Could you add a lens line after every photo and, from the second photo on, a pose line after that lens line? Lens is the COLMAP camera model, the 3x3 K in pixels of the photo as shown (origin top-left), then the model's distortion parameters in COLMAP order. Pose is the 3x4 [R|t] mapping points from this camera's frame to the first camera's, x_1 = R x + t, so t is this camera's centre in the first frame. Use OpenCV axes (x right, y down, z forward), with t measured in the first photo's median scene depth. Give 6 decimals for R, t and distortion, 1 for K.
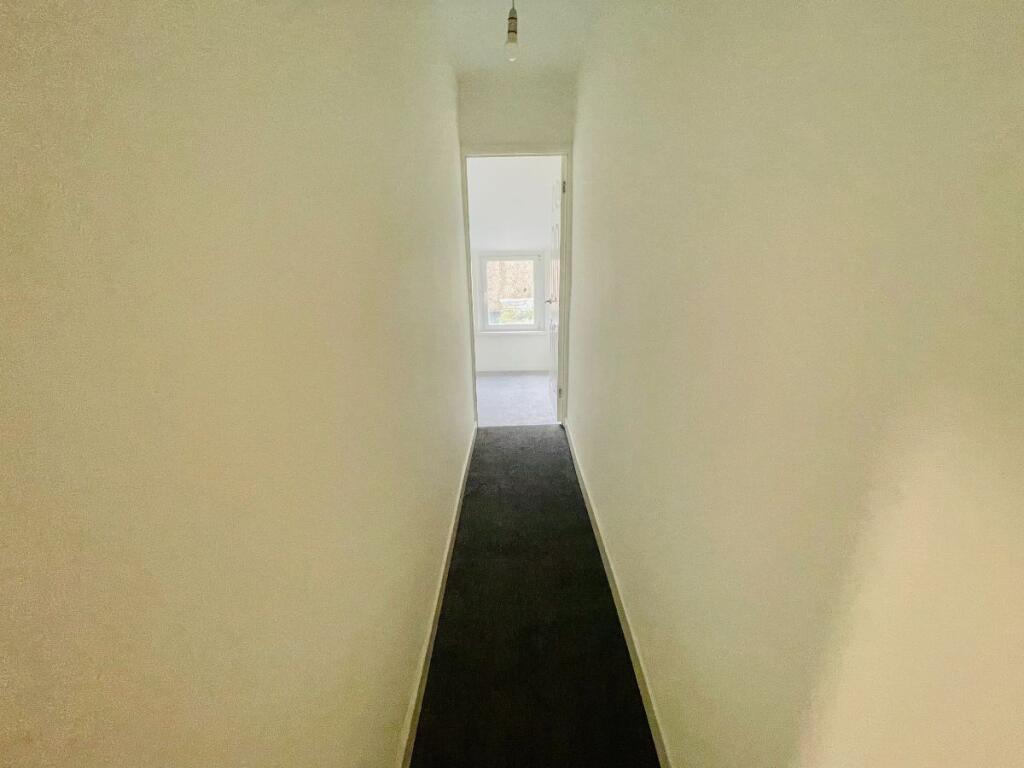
lens RADIAL K [[414.0, 0, 509.8], [0, 414.0, 377.9], [0, 0, 1]] dist [-0.000298, -0.000380]
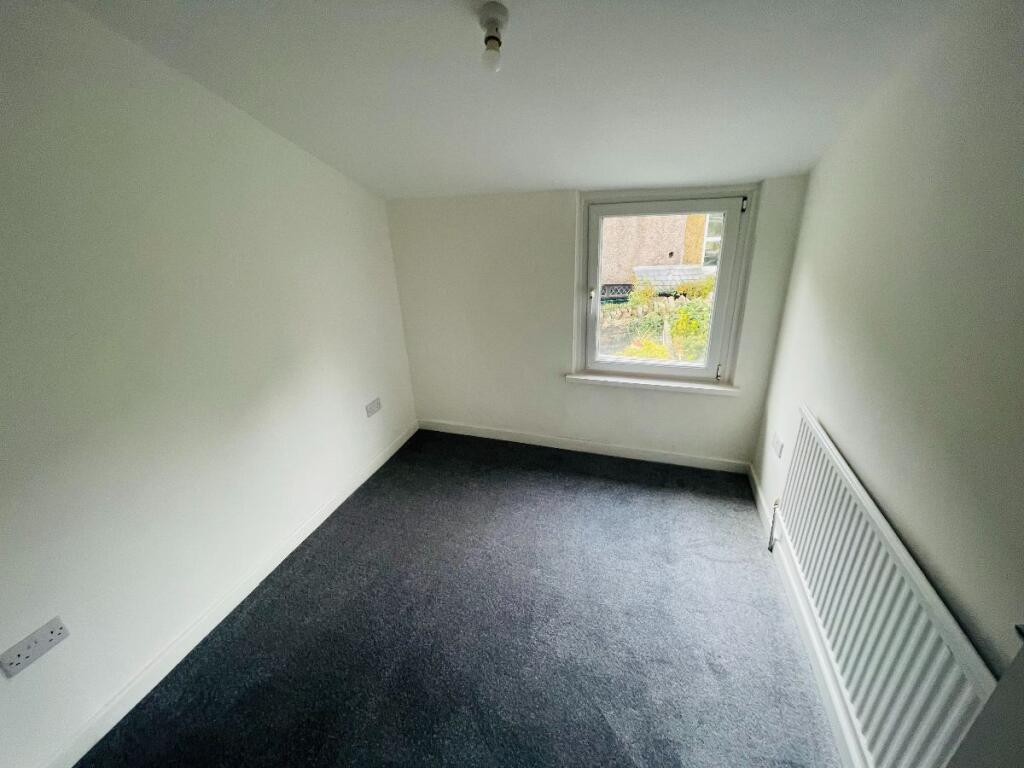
lens RADIAL K [[414.0, 0, 509.8], [0, 414.0, 377.9], [0, 0, 1]] dist [-0.000298, -0.000380]
pose [[0.953184, 0.087706, -0.289394, -0.003619], [-0.058037, 0.992283, 0.109574, -0.073159], [0.296771, -0.087649, 0.950918, 0.257976]]
